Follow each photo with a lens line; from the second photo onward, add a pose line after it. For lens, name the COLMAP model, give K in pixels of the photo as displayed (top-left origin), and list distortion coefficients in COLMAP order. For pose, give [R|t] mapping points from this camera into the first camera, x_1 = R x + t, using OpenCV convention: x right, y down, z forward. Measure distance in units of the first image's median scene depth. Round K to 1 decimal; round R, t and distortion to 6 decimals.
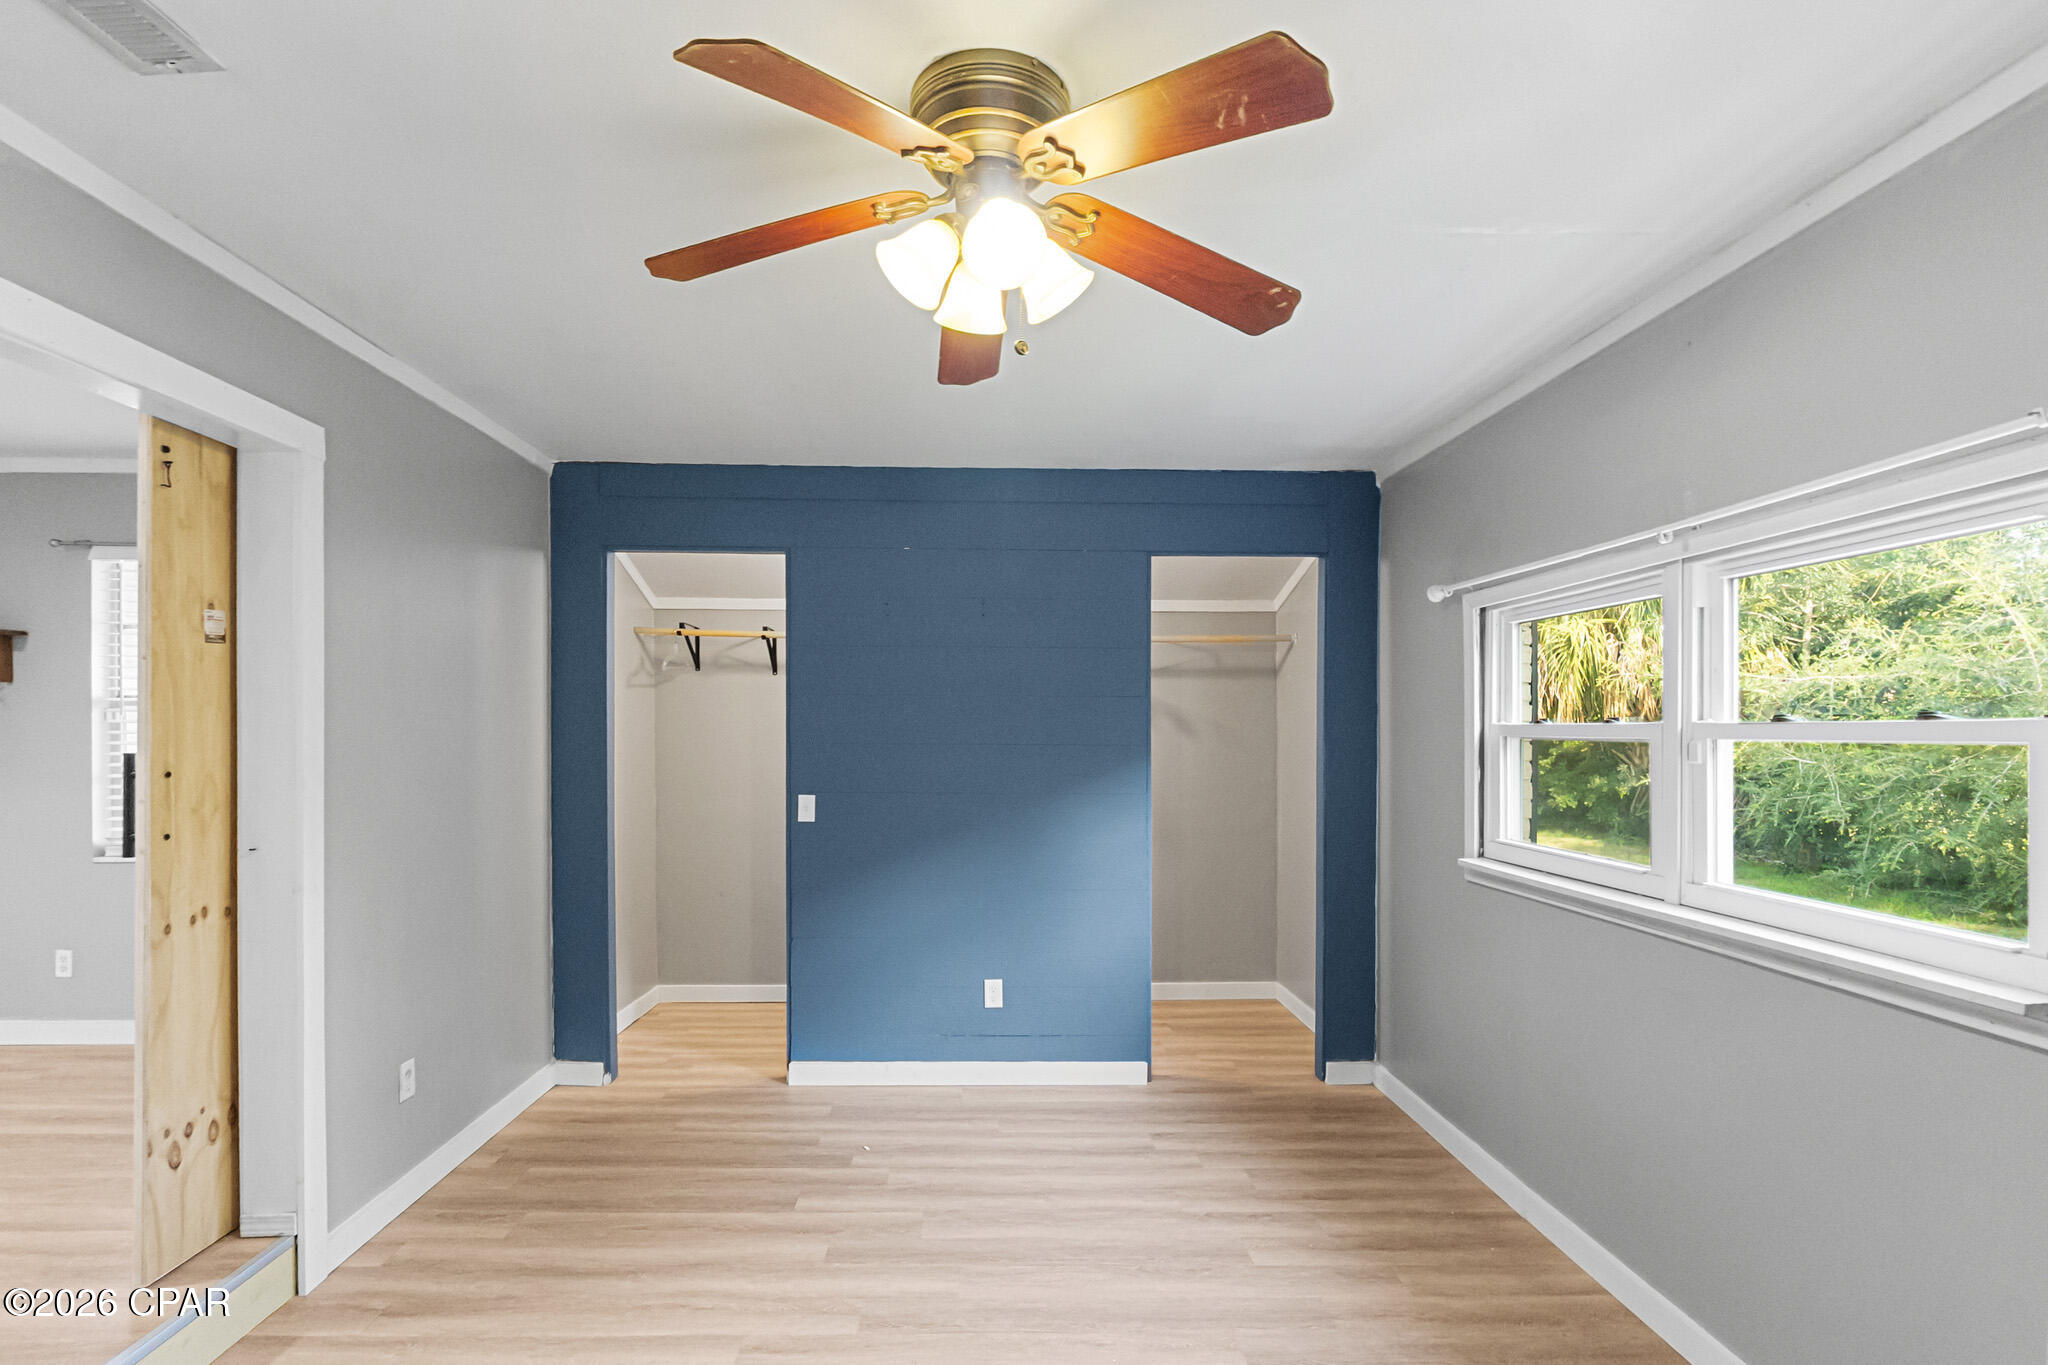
lens RADIAL K [[943.2, 0, 1018.2], [0, 943.2, 743.5], [0, 0, 1]] dist [-0.001110, -0.000141]
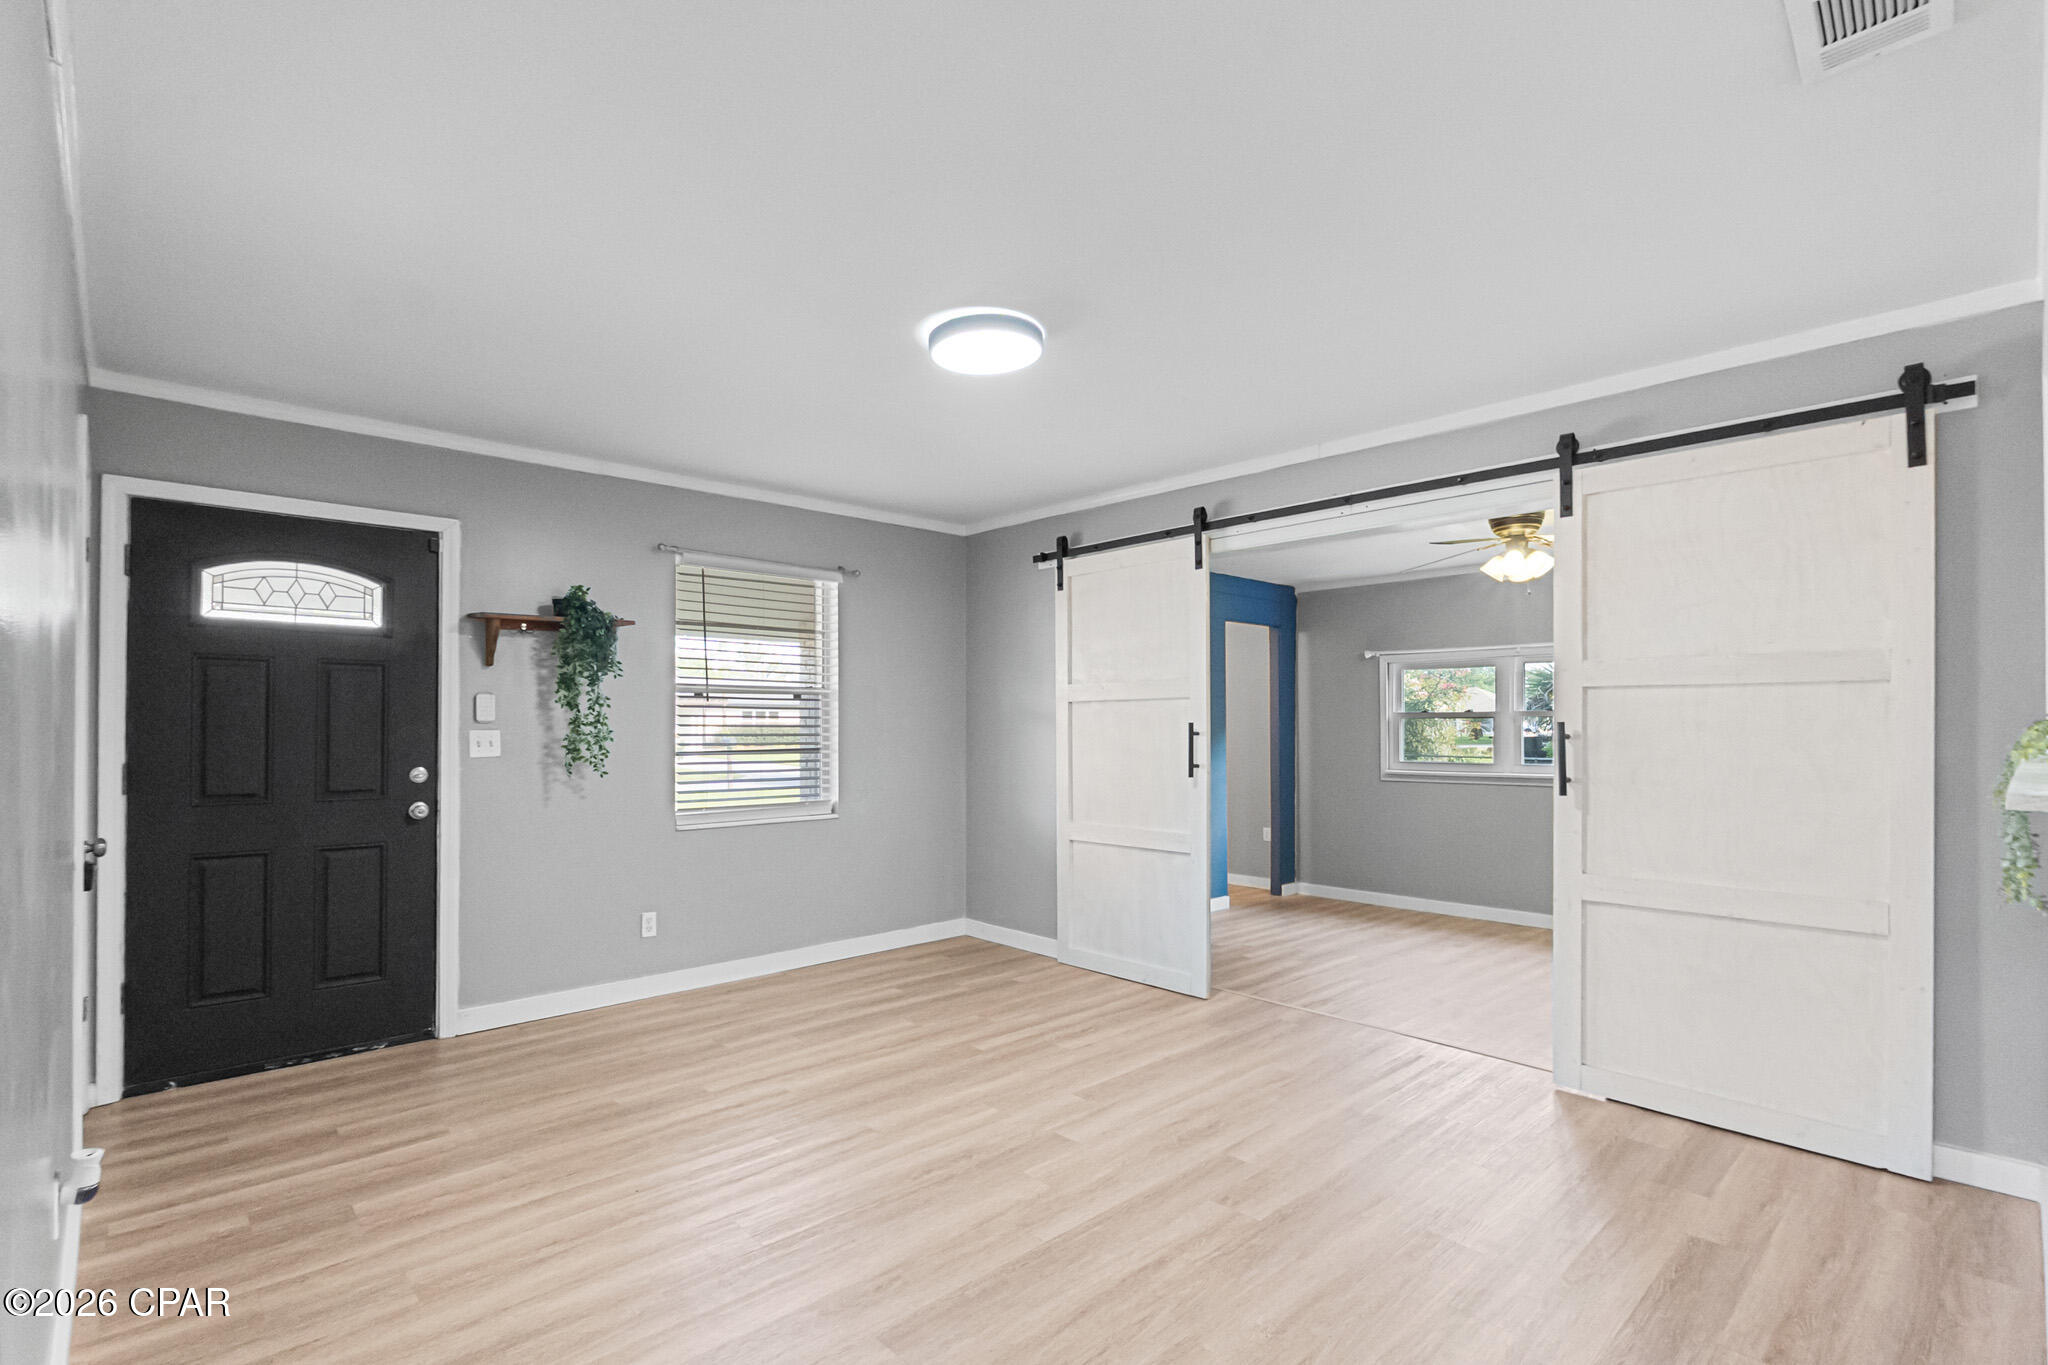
lens RADIAL K [[952.3, 0, 1048.4], [0, 952.3, 718.7], [0, 0, 1]] dist [-0.002987, -0.000007]
pose [[0.738213, -0.000017, 0.674568, -1.513953], [0.007401, 0.999940, -0.008073, 0.005160], [-0.674527, 0.010952, 0.738169, -0.152335]]
